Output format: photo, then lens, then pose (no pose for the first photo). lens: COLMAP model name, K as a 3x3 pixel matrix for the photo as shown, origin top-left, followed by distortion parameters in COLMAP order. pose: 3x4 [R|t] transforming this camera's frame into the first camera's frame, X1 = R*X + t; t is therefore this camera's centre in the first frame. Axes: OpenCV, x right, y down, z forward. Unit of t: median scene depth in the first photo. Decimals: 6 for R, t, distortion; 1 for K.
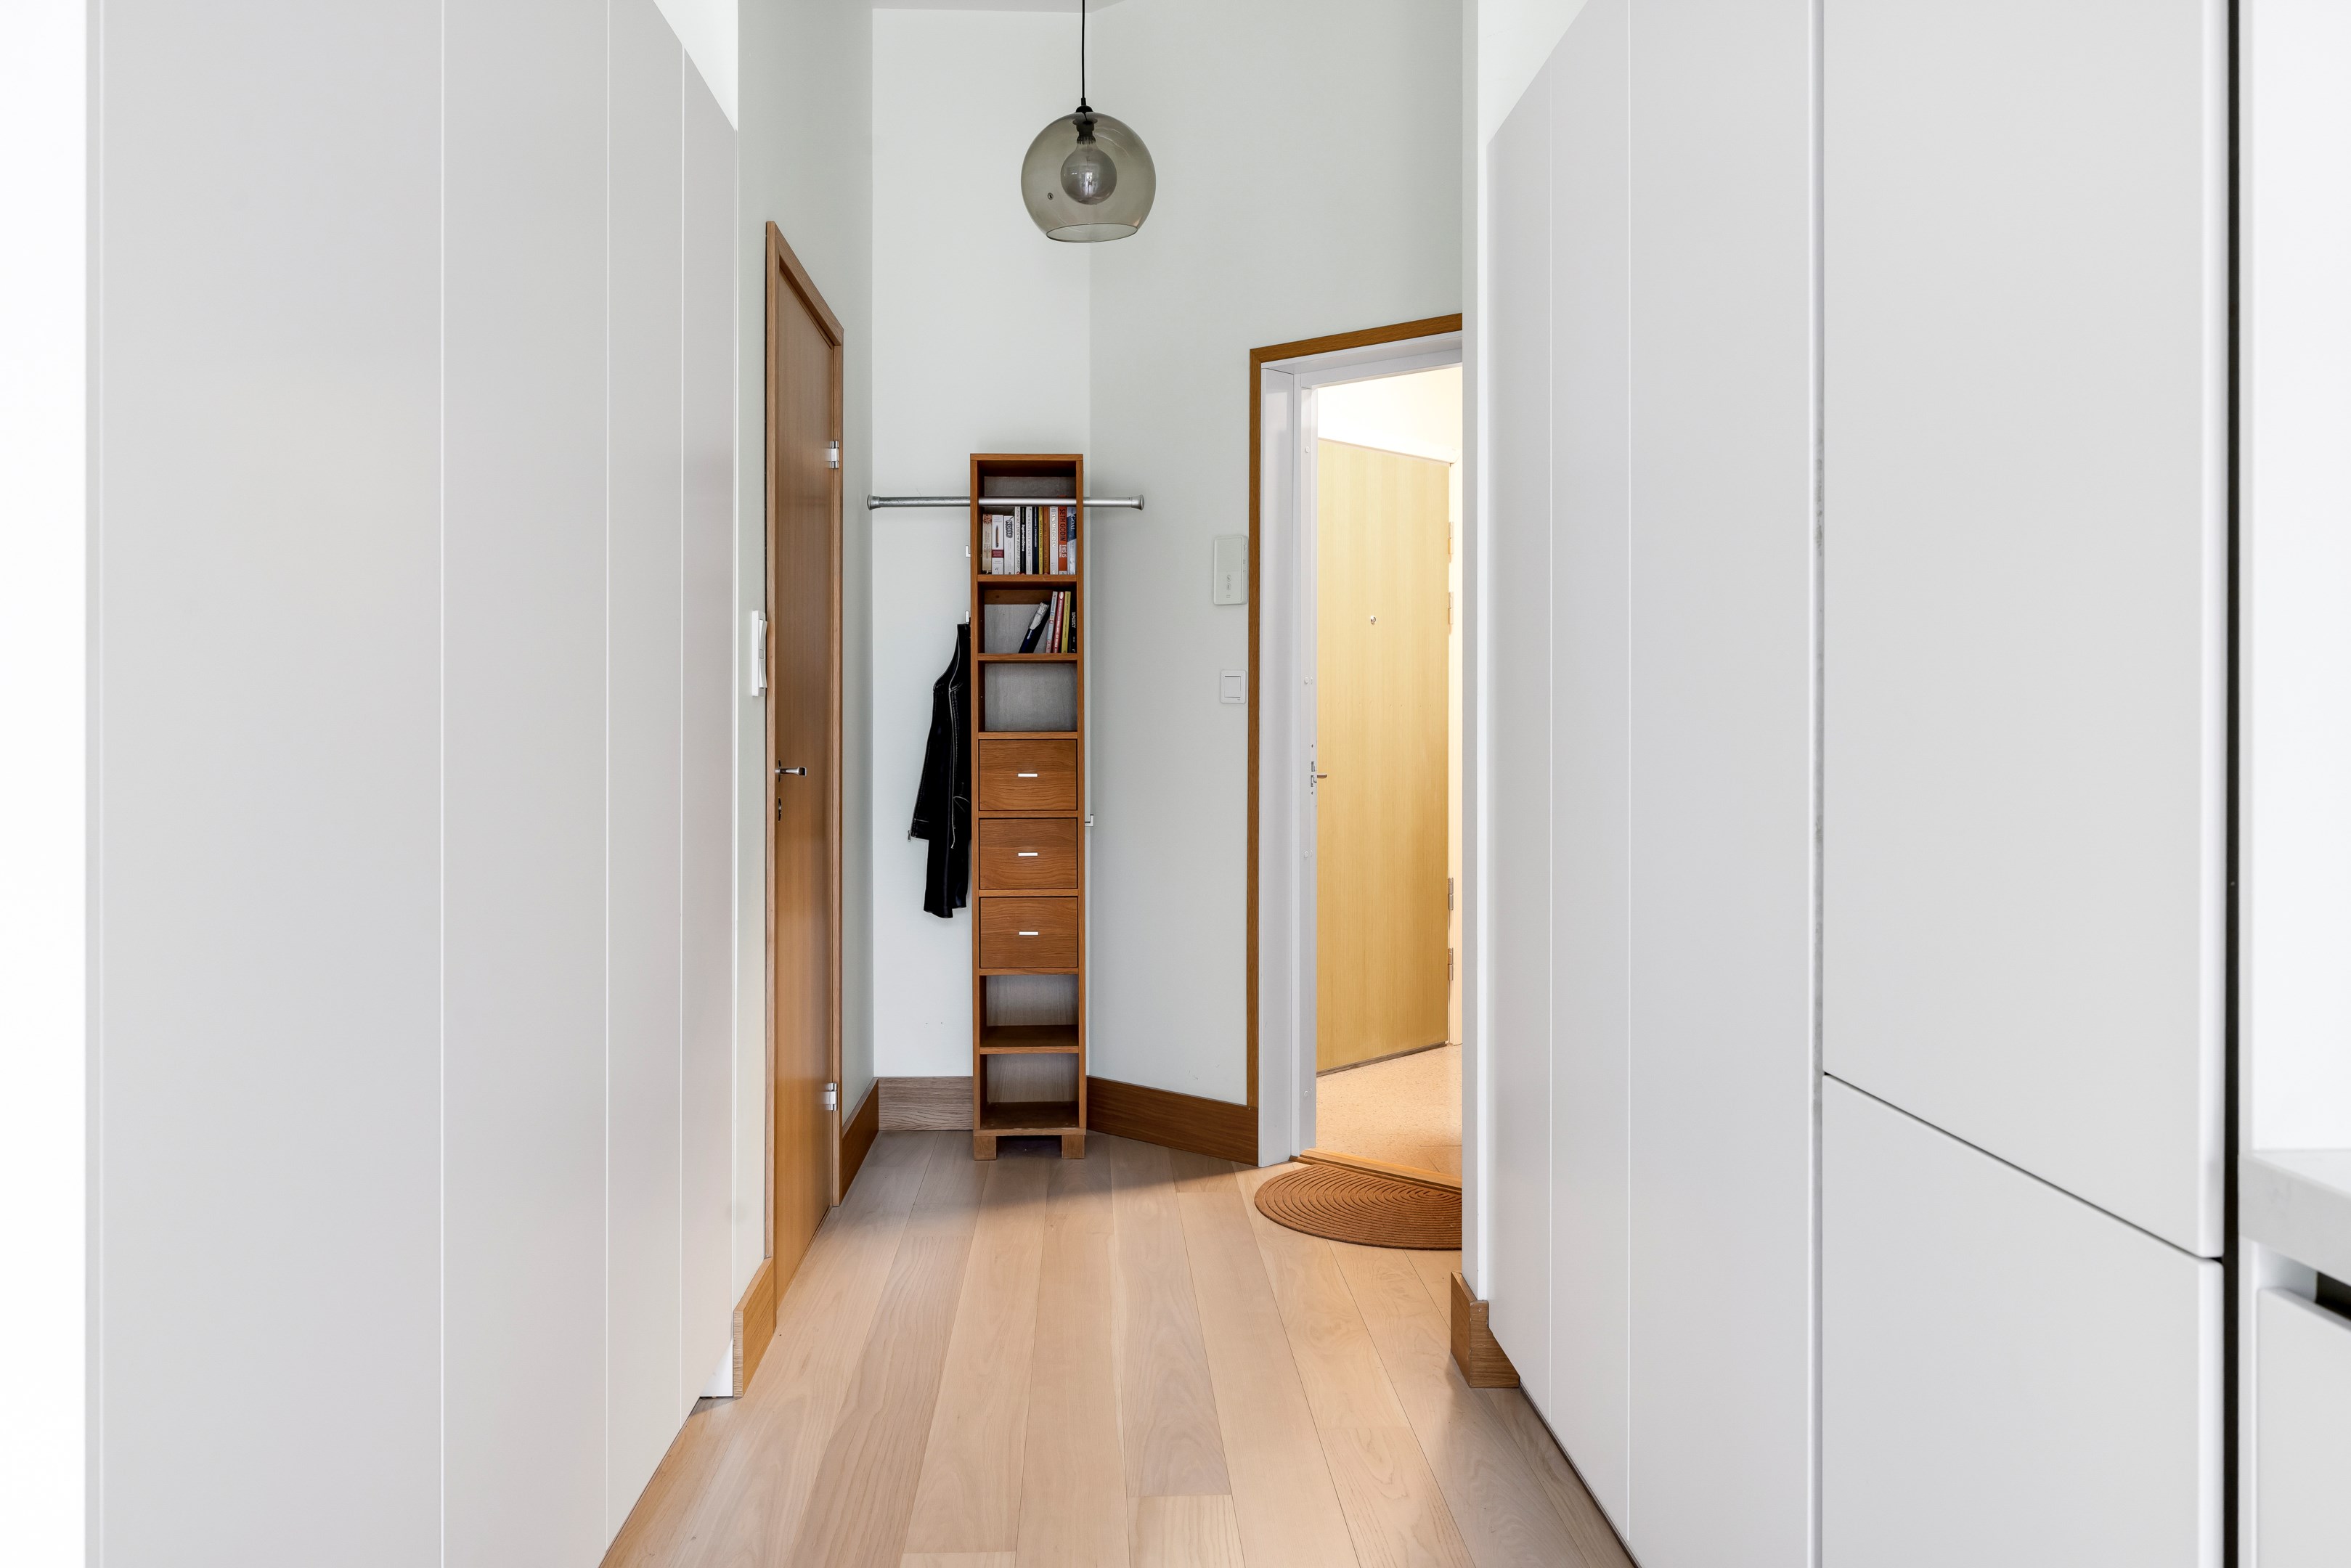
lens RADIAL K [[1536.7, 0, 1148.6], [0, 1536.7, 745.7], [0, 0, 1]] dist [-0.014493, 0.007790]
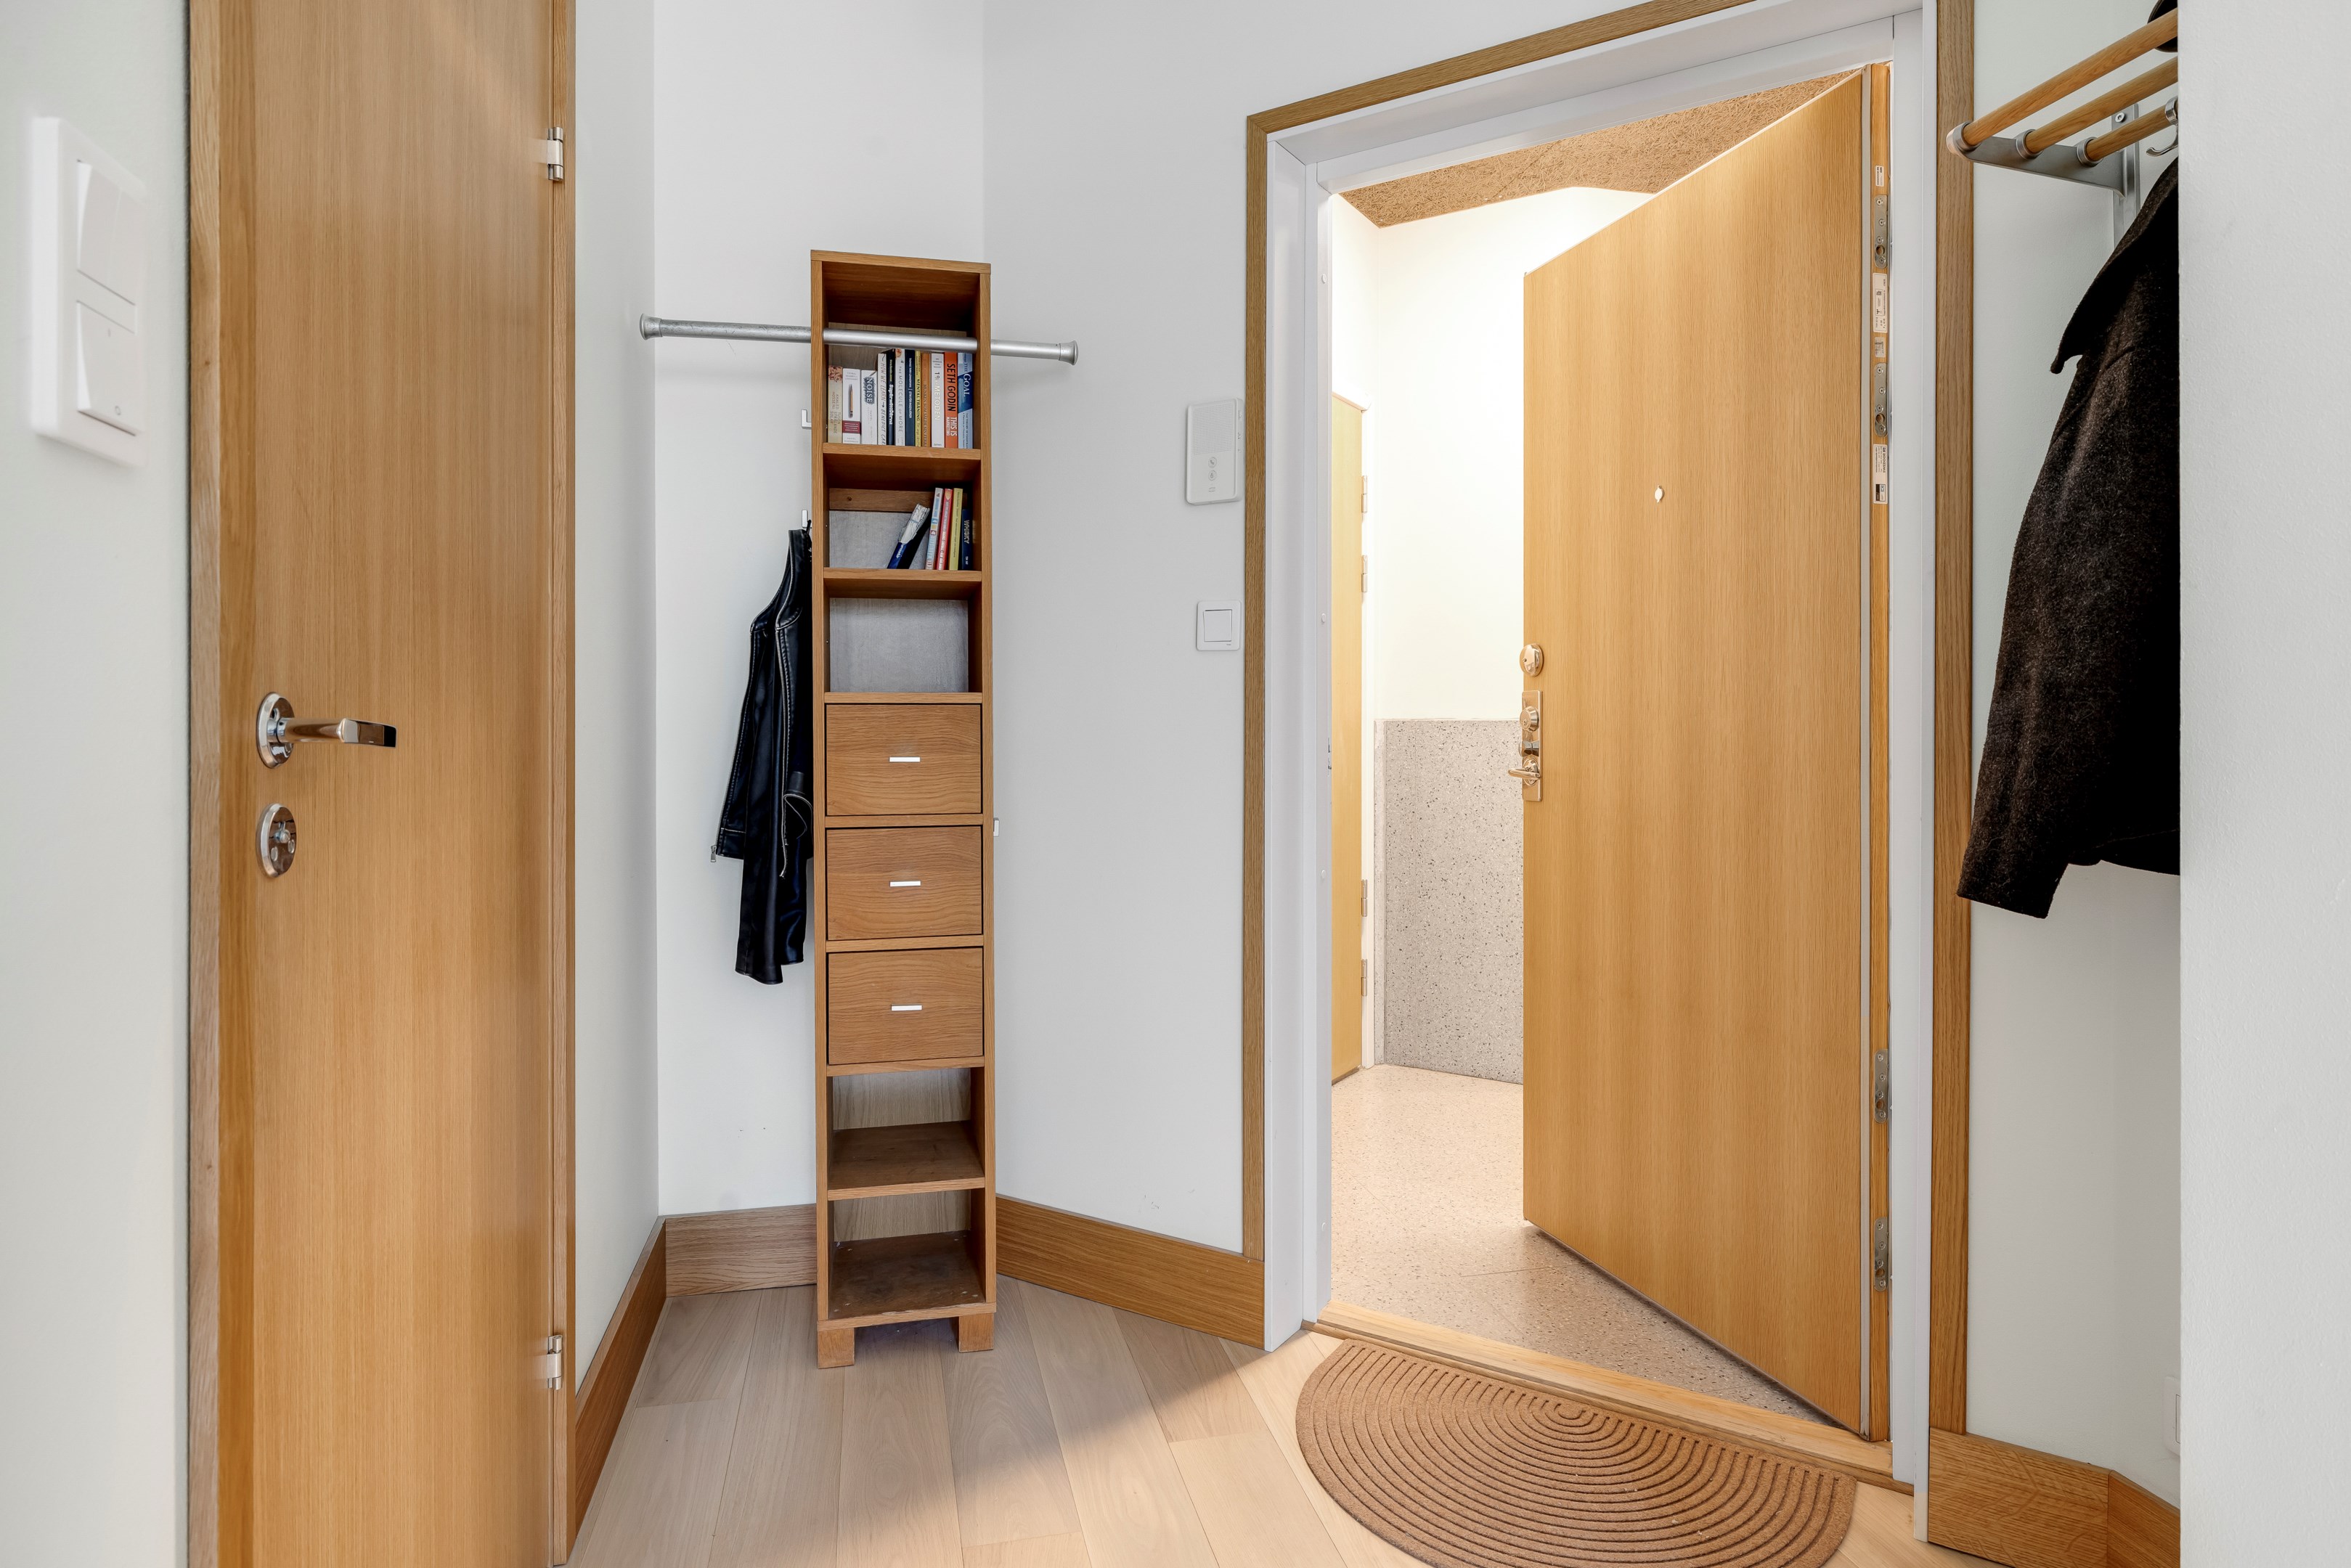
lens RADIAL K [[1109.6, 0, 1123.1], [0, 1109.6, 745.1], [0, 0, 1]] dist [-0.011379, -0.000055]
pose [[0.983874, -0.001750, 0.178855, -0.070999], [0.002773, 0.999981, -0.005470, 0.015978], [-0.178842, 0.005878, 0.983860, 0.525017]]
